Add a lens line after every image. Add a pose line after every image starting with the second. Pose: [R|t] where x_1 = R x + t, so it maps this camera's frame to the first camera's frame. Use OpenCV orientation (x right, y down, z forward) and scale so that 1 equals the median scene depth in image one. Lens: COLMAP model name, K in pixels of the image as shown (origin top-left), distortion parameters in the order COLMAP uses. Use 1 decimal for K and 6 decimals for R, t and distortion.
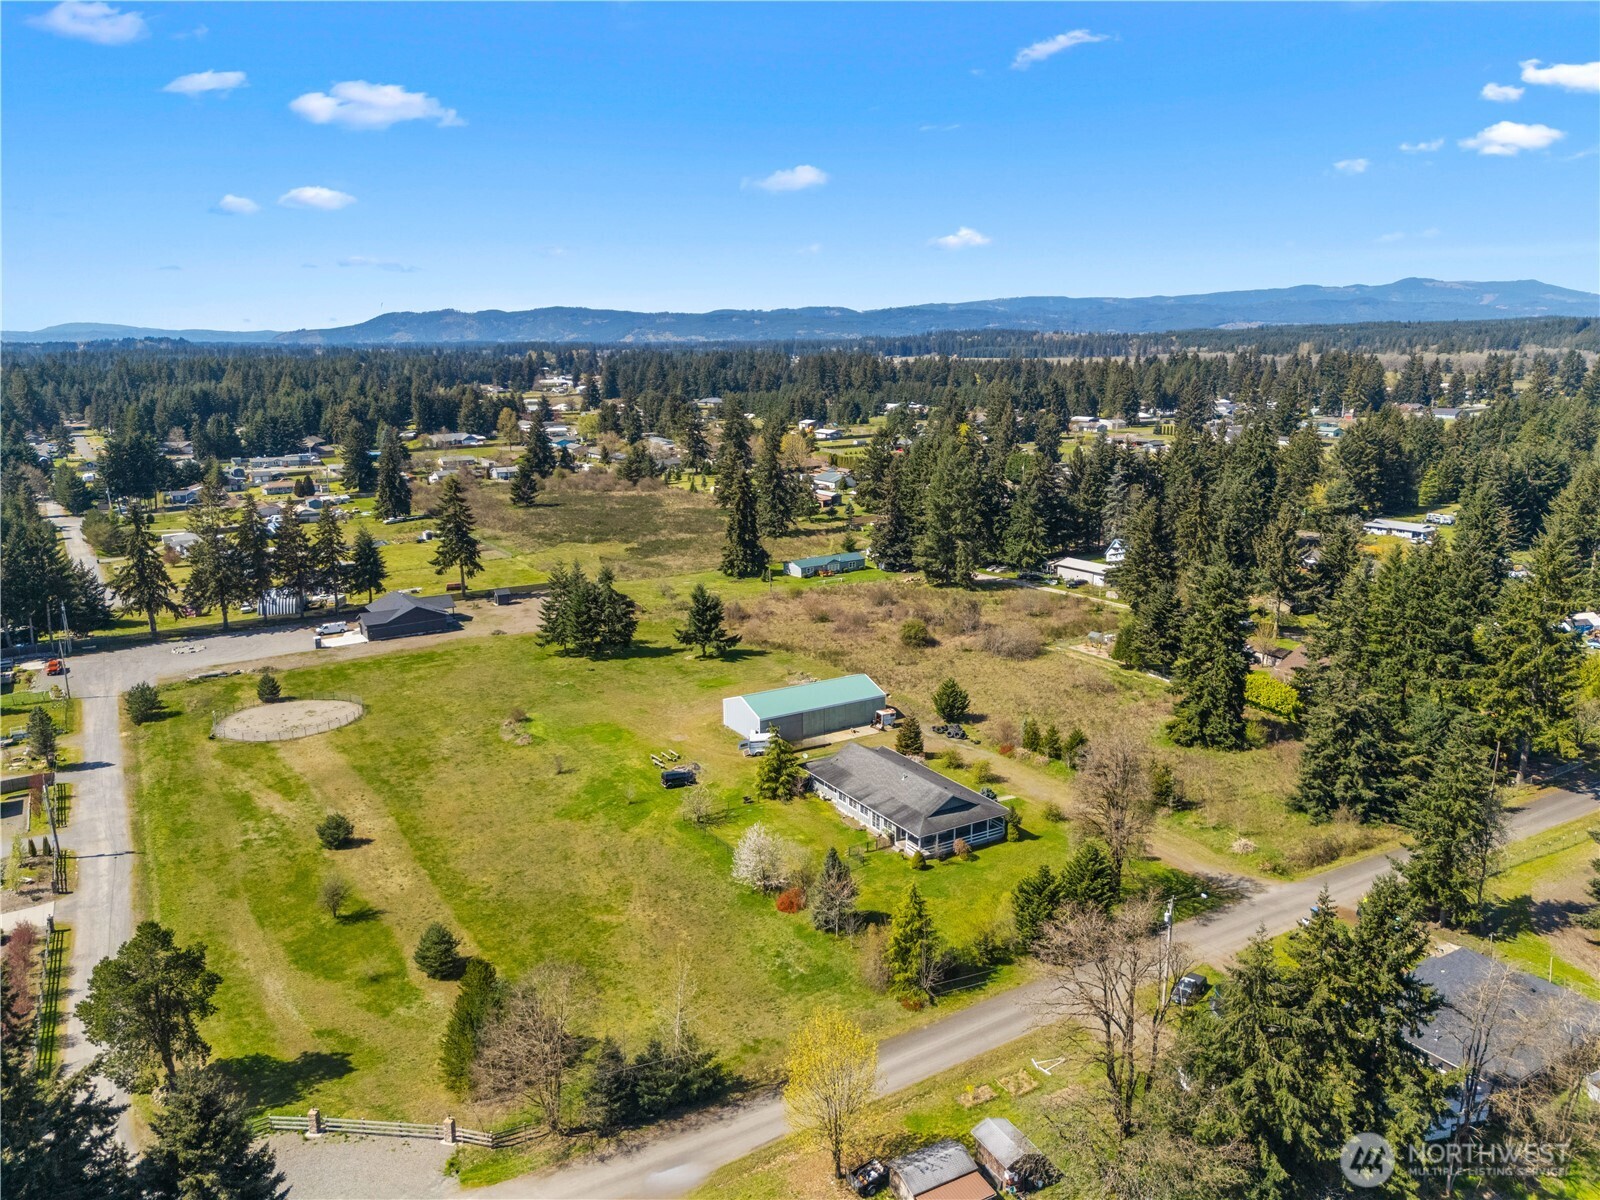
lens RADIAL K [[1113.8, 0, 800.0], [0, 1113.8, 600.0], [0, 0, 1]] dist [0.048306, -0.002709]
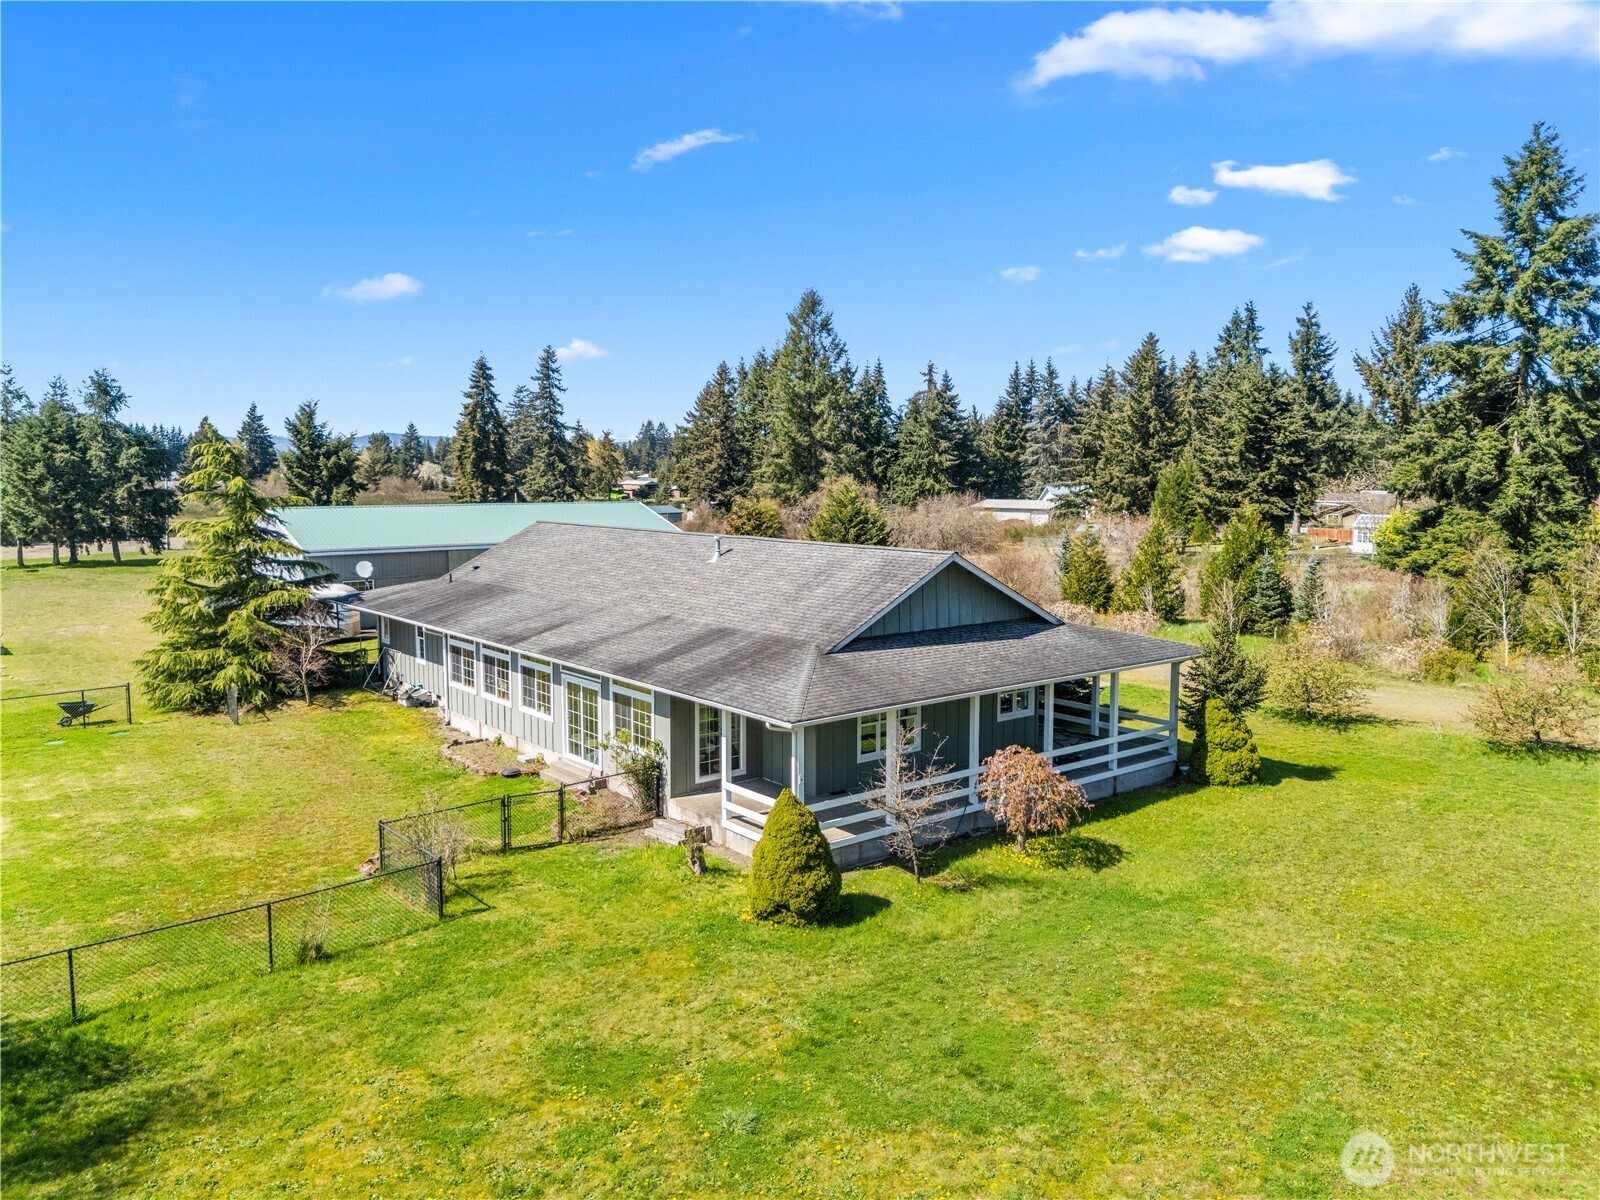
lens RADIAL K [[1113.8, 0, 800.0], [0, 1113.8, 600.0], [0, 0, 1]] dist [0.048306, -0.002709]
pose [[0.990179, -0.004264, 0.139742, 0.073900], [0.020563, 0.993106, -0.115402, 0.186368], [-0.138286, 0.117142, 0.983440, 0.730972]]
